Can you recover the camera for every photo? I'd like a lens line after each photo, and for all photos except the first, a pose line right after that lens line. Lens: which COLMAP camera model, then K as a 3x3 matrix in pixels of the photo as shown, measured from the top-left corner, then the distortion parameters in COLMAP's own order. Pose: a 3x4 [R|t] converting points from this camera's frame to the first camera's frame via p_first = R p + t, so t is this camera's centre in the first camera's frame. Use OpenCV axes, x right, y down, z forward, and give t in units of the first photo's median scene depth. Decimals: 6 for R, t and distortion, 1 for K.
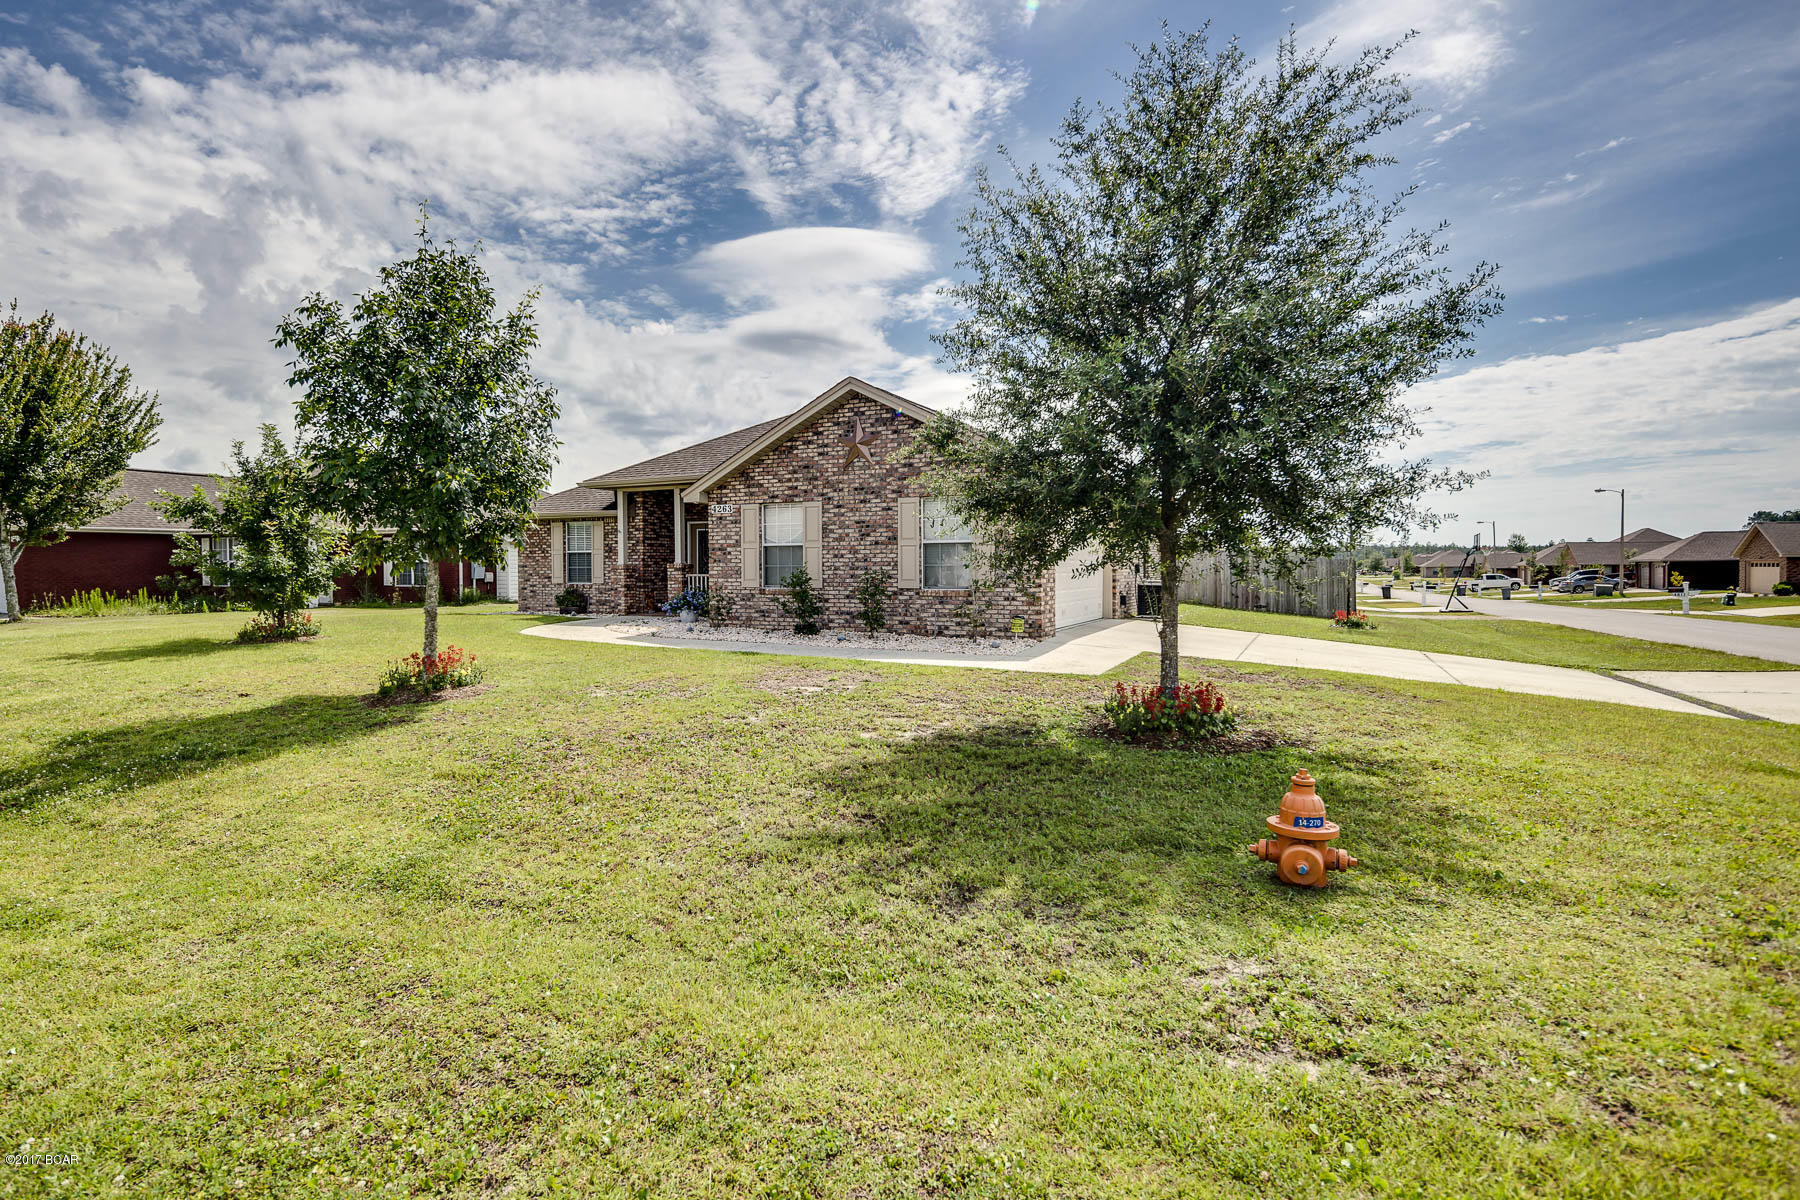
lens RADIAL K [[857.9, 0, 890.5], [0, 857.9, 571.5], [0, 0, 1]] dist [-0.000537, -0.000418]
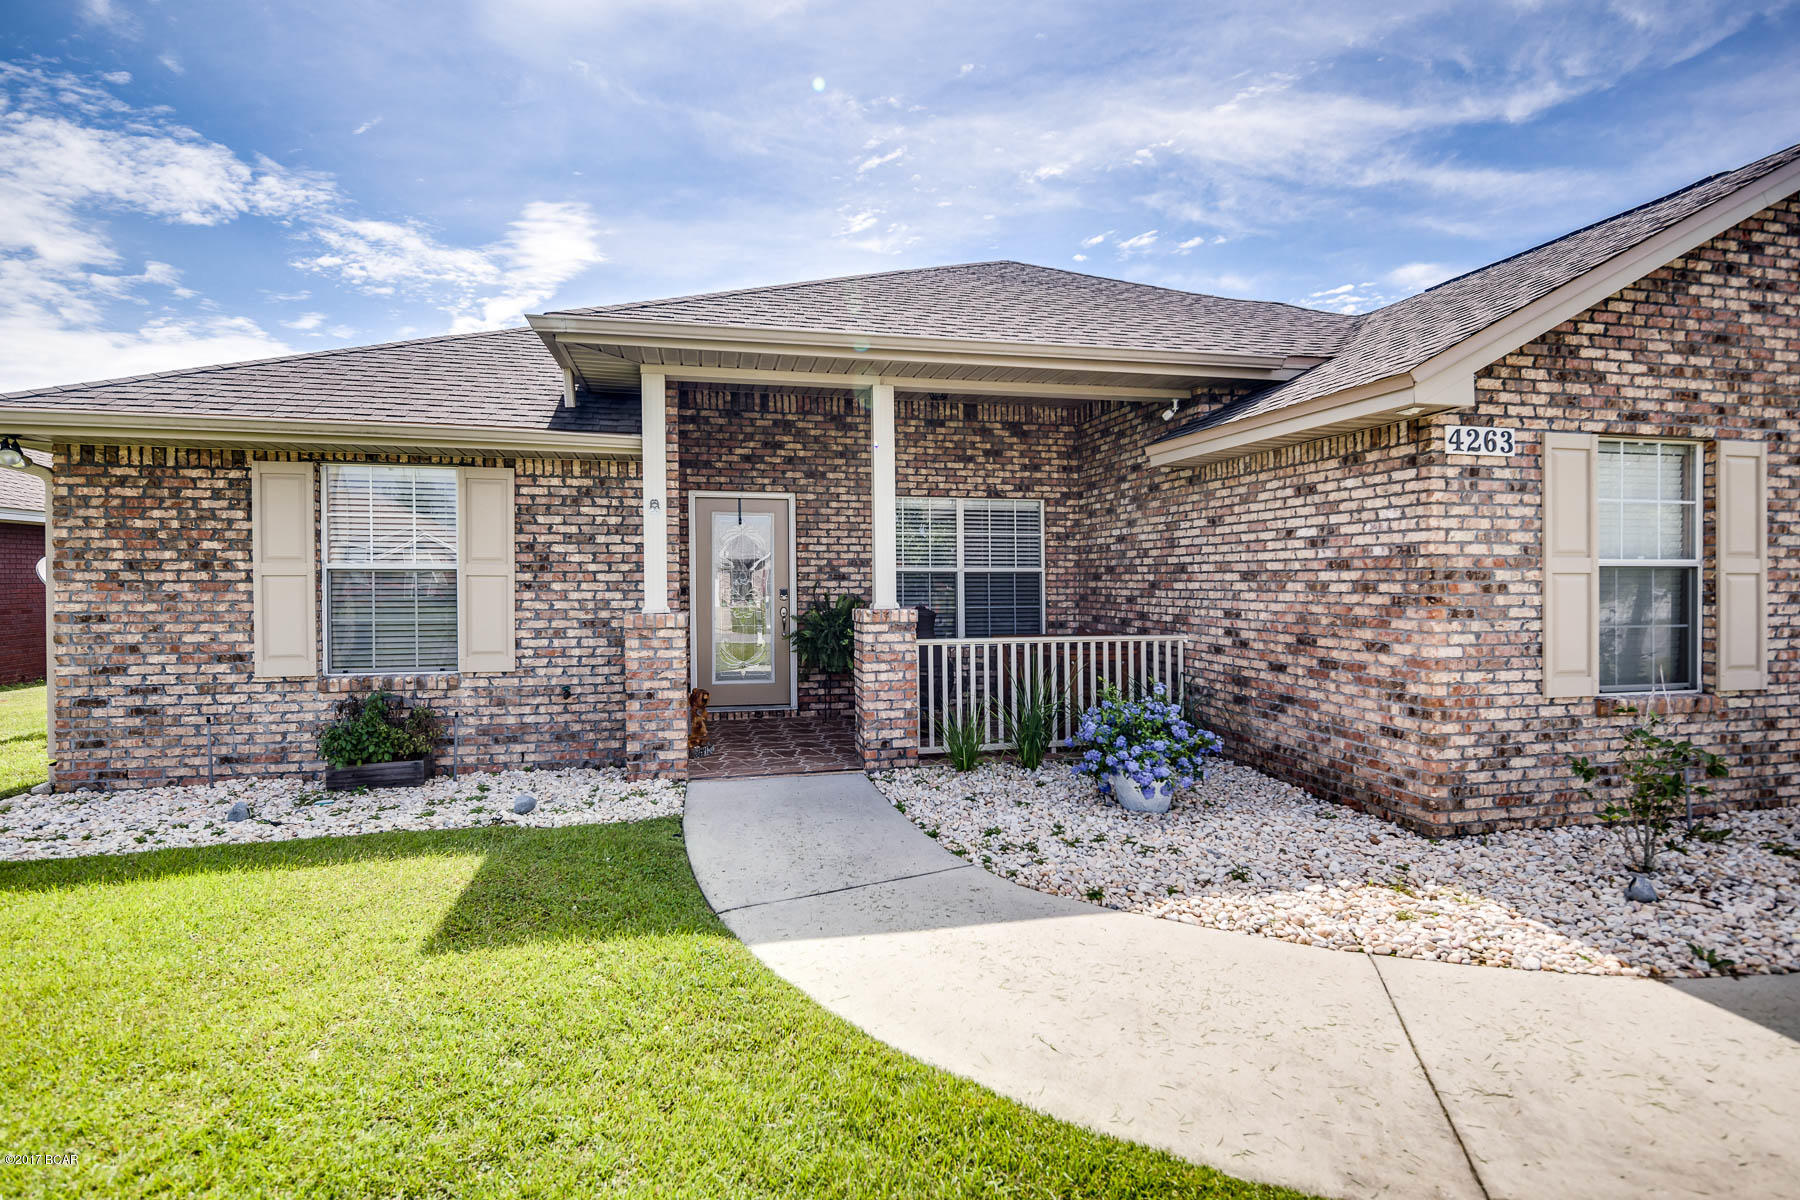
lens RADIAL K [[857.9, 0, 890.5], [0, 857.9, 571.5], [0, 0, 1]] dist [-0.000537, -0.000418]
pose [[0.794552, 0.005366, 0.607173, -0.553731], [0.002194, 0.999929, -0.011708, -0.024489], [-0.607193, 0.010635, 0.794483, 0.902085]]
